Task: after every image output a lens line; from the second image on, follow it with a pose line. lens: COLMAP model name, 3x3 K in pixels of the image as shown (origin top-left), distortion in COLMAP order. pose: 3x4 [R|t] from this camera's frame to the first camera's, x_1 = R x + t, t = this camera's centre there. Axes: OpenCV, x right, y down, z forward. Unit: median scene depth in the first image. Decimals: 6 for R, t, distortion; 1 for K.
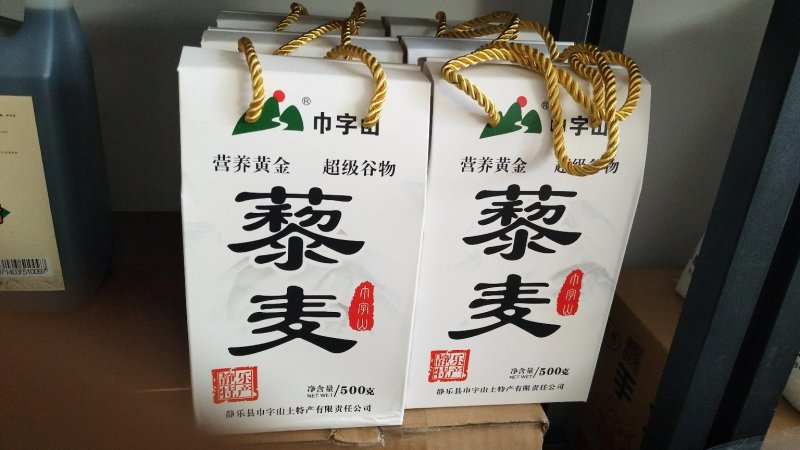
lens RADIAL K [[651.0, 0, 404.9], [0, 651.0, 222.1], [0, 0, 1]] dist [0.061335, -0.123601]
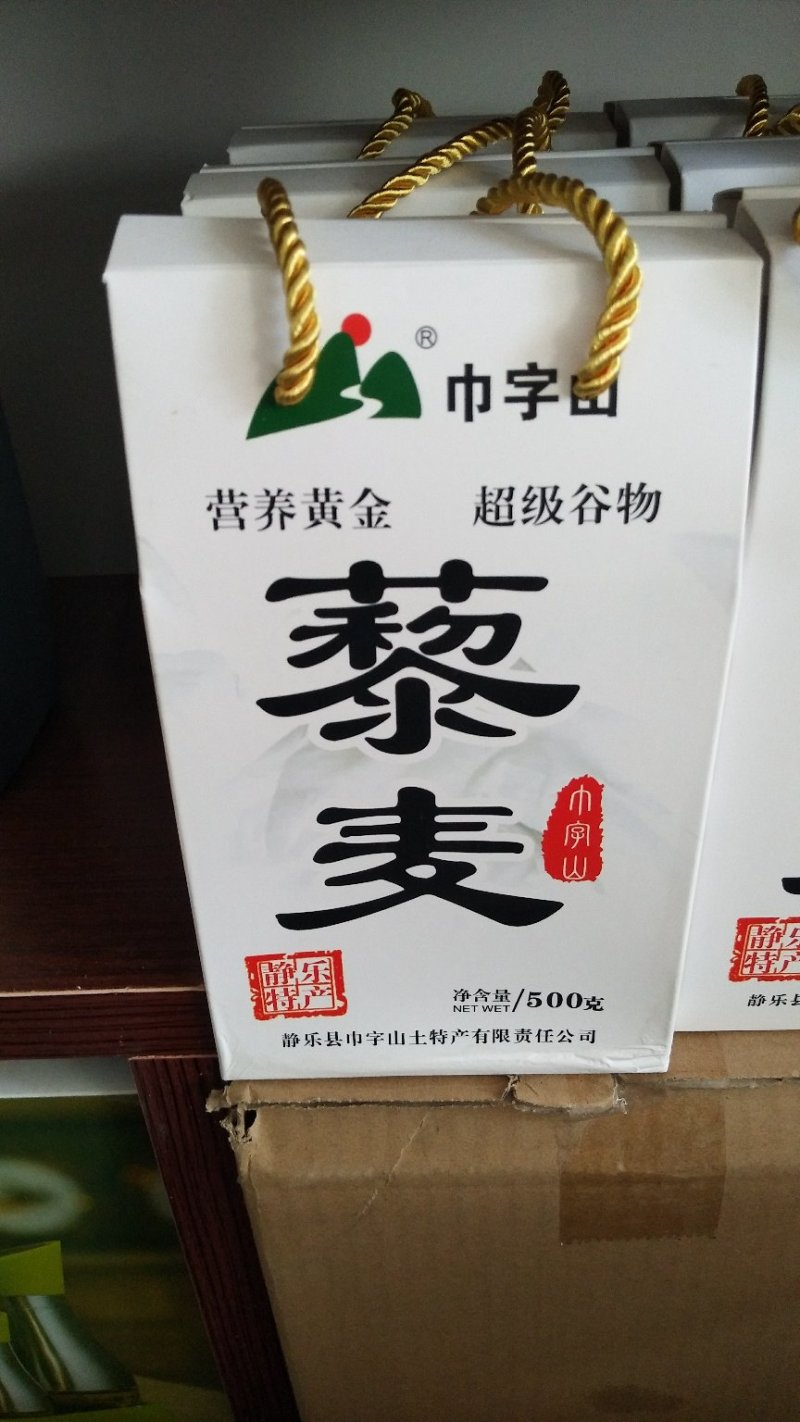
lens RADIAL K [[1157.1, 0, 396.2], [0, 1157.1, 716.3], [0, 0, 1]] dist [0.061335, -0.123601]
pose [[0.980062, -0.004094, -0.198649, -0.031765], [0.035436, 0.987360, 0.154479, -0.067915], [0.195506, -0.158438, 0.967820, 0.283990]]
